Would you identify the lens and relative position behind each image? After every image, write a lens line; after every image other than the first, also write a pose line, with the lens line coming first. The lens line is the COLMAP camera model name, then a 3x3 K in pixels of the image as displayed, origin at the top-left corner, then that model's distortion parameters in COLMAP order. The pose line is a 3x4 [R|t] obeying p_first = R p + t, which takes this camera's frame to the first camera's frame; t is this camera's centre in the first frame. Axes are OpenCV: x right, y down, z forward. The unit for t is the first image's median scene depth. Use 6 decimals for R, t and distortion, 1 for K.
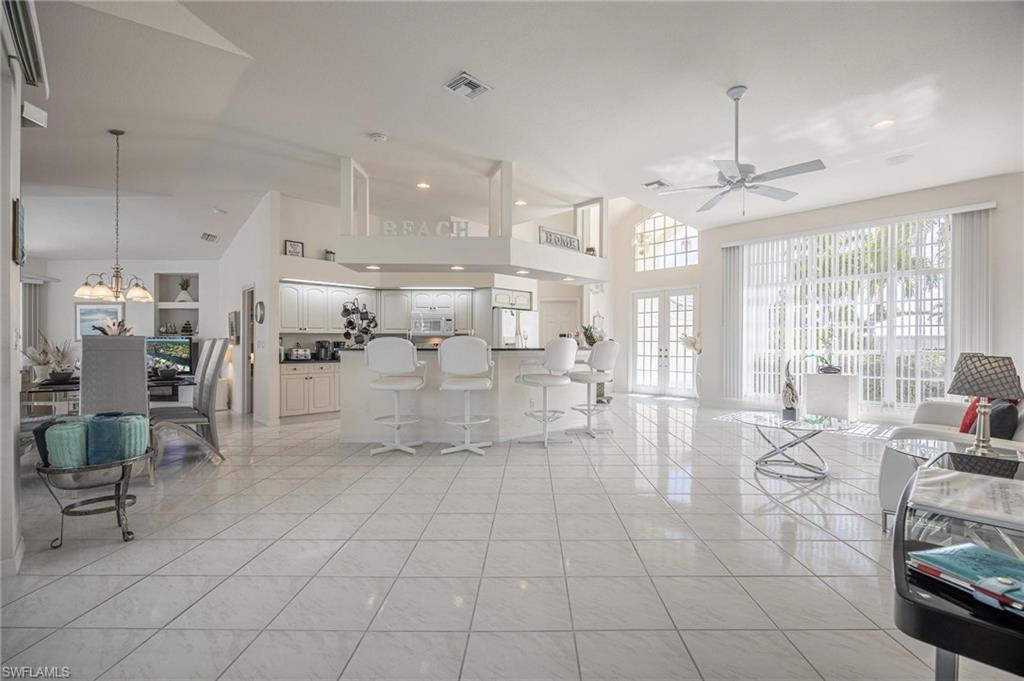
lens RADIAL K [[456.6, 0, 528.8], [0, 456.6, 343.6], [0, 0, 1]] dist [-0.000643, 0.000076]
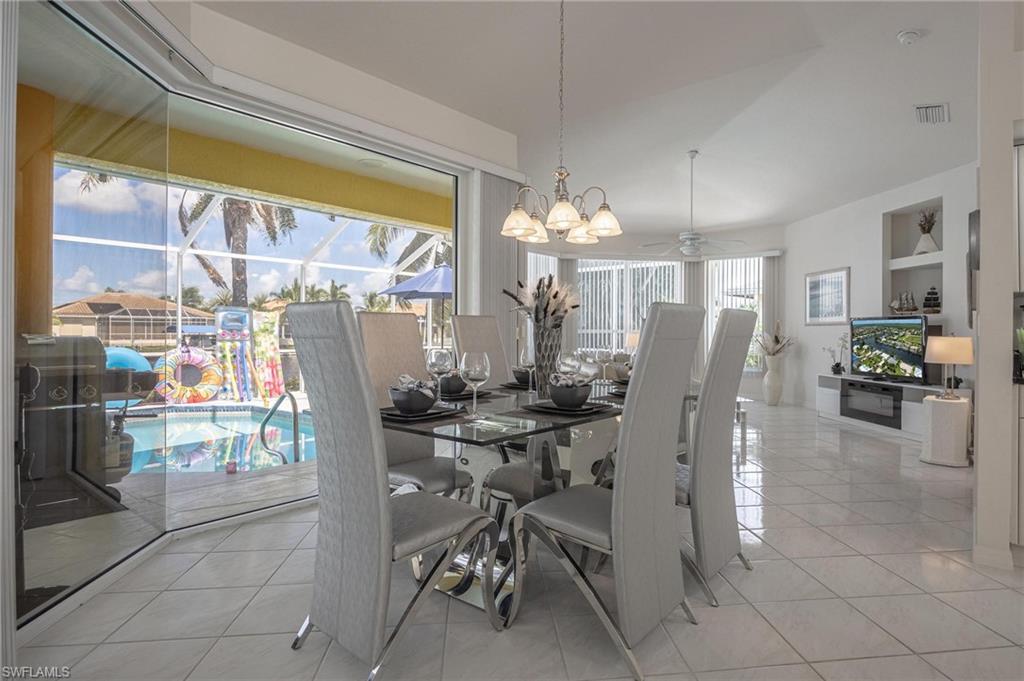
lens RADIAL K [[557.3, 0, 548.2], [0, 557.3, 329.2], [0, 0, 1]] dist [-0.002857, -0.000279]
pose [[0.133024, -0.002272, -0.991110, -0.136871], [-0.000050, 0.999997, -0.002299, 0.003913], [0.991113, 0.000356, 0.133024, 0.463988]]
